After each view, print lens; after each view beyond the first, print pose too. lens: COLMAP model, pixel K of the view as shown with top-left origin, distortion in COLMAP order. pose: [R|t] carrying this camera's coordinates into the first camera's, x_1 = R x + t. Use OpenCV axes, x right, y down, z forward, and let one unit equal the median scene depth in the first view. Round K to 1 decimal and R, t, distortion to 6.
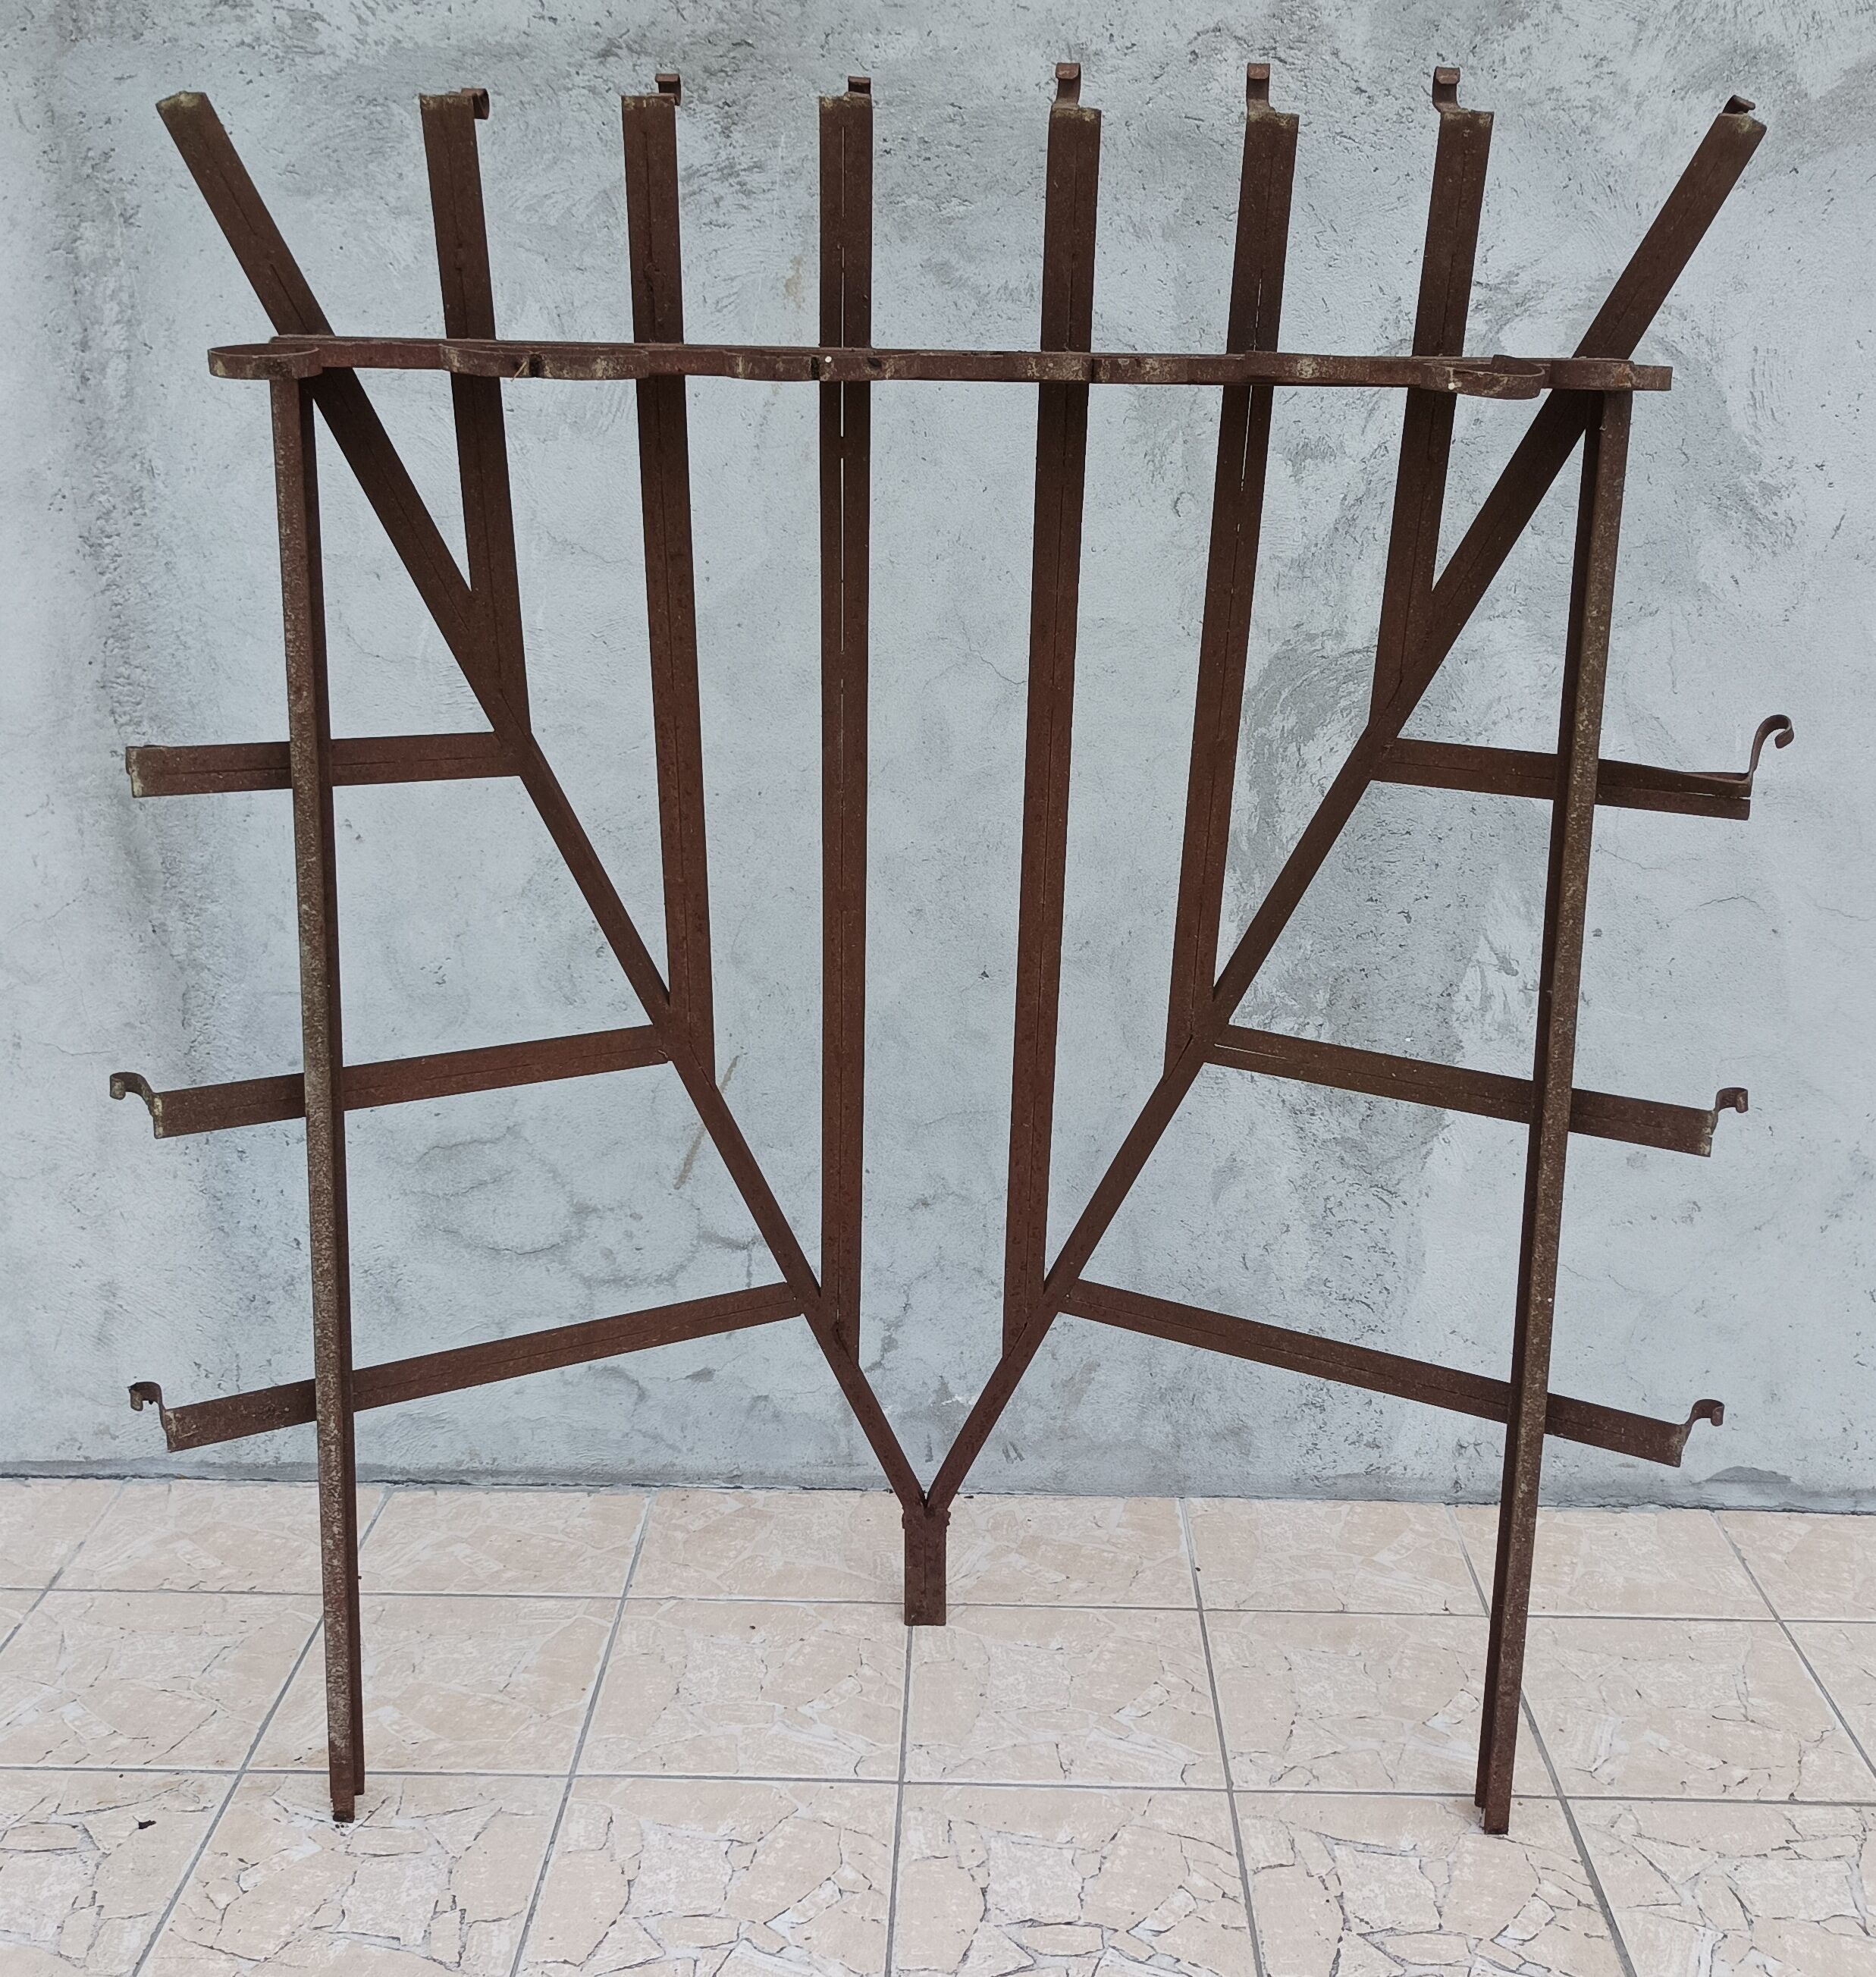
lens RADIAL K [[2307.0, 0, 971.7], [0, 2307.0, 871.0], [0, 0, 1]] dist [0.039346, -0.042997]
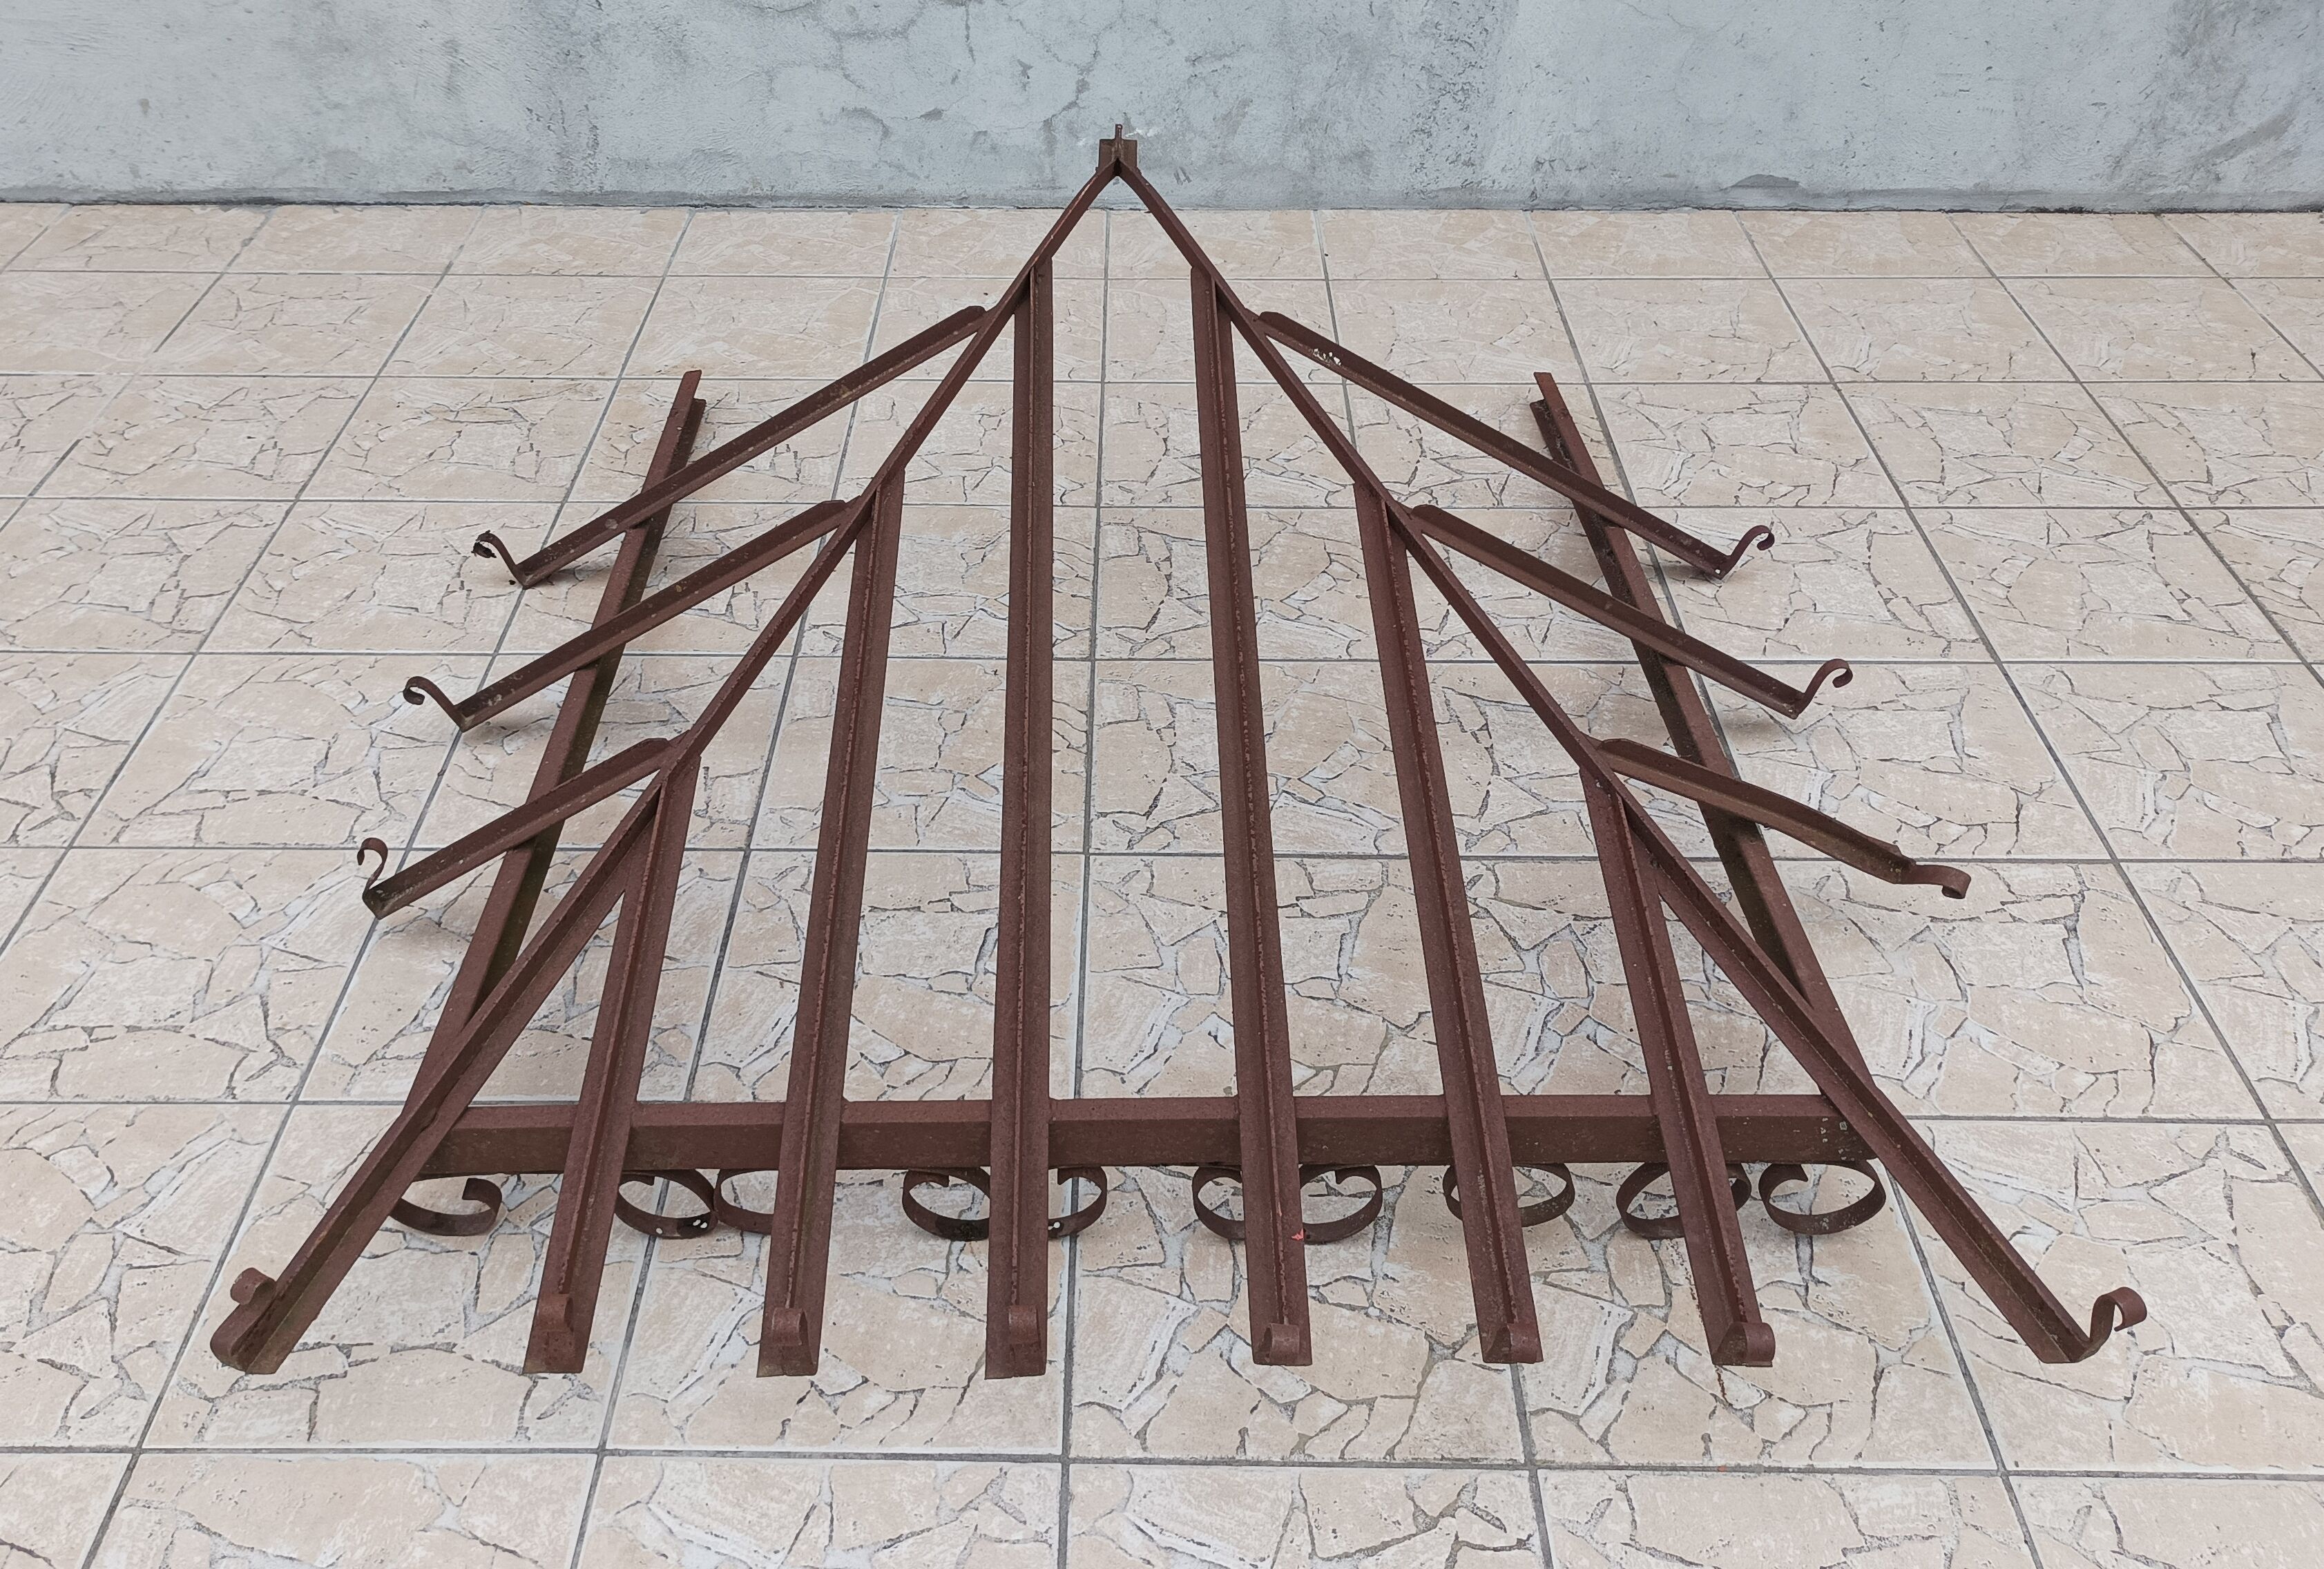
lens RADIAL K [[2127.7, 0, 1112.1], [0, 2127.7, 712.6], [0, 0, 1]] dist [0.036822, -0.026815]
pose [[0.999849, -0.012226, -0.012360, -0.010083], [0.016036, 0.923177, 0.384041, 0.078315], [0.006715, -0.384181, 0.923233, -0.195407]]
